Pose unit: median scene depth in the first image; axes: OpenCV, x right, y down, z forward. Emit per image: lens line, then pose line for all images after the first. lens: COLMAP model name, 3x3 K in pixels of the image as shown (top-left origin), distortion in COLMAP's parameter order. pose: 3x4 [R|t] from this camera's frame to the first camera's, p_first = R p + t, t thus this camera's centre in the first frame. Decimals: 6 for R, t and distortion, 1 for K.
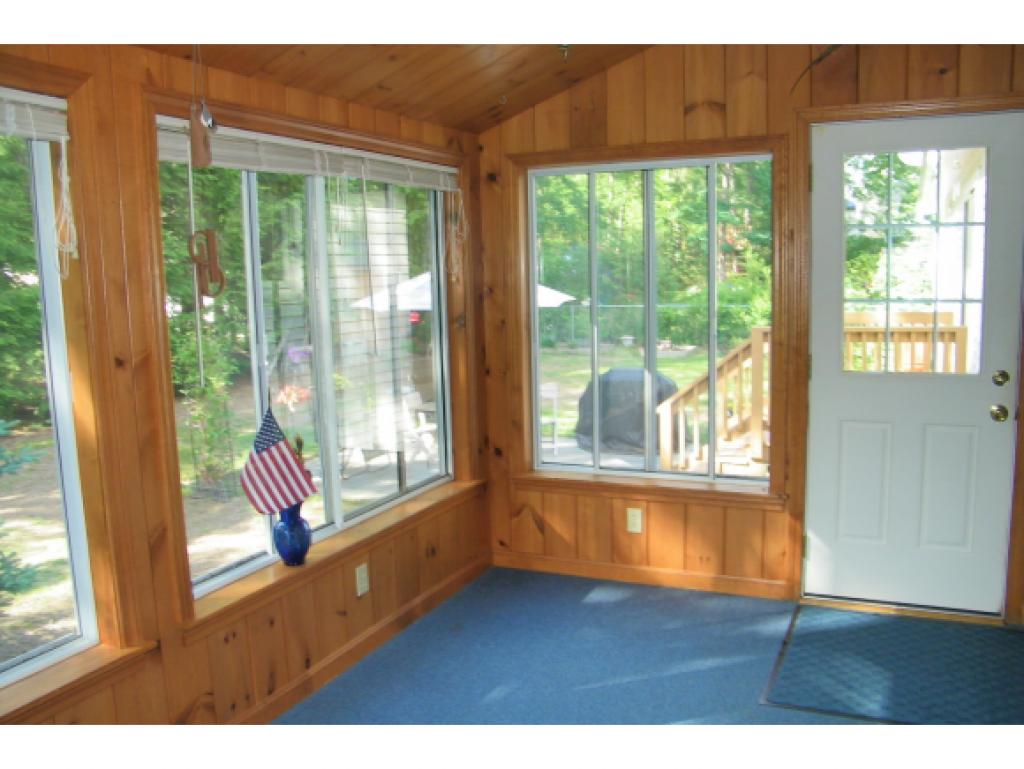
lens RADIAL K [[872.1, 0, 512.3], [0, 872.1, 384.9], [0, 0, 1]] dist [-0.185530, 0.162393]
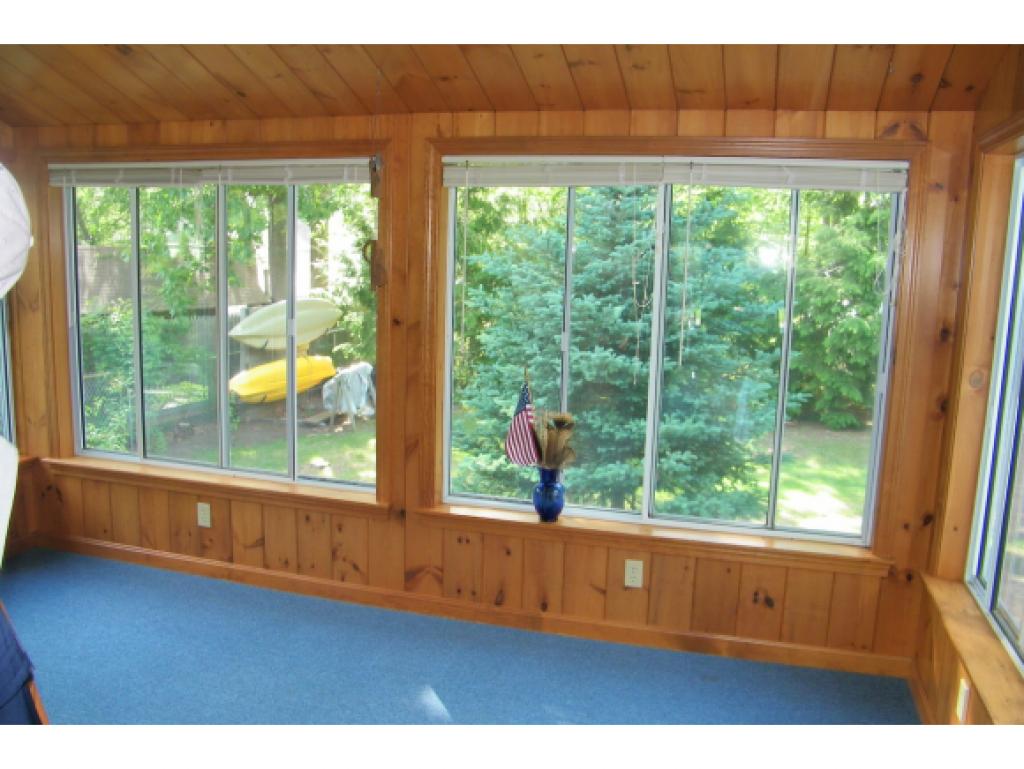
lens RADIAL K [[872.1, 0, 515.8], [0, 872.1, 386.2], [0, 0, 1]] dist [-0.185530, 0.162393]
pose [[0.153746, 0.182435, -0.971123, 0.865892], [-0.163498, 0.973958, 0.157083, -0.150570], [0.974490, 0.134625, 0.179570, 0.720088]]
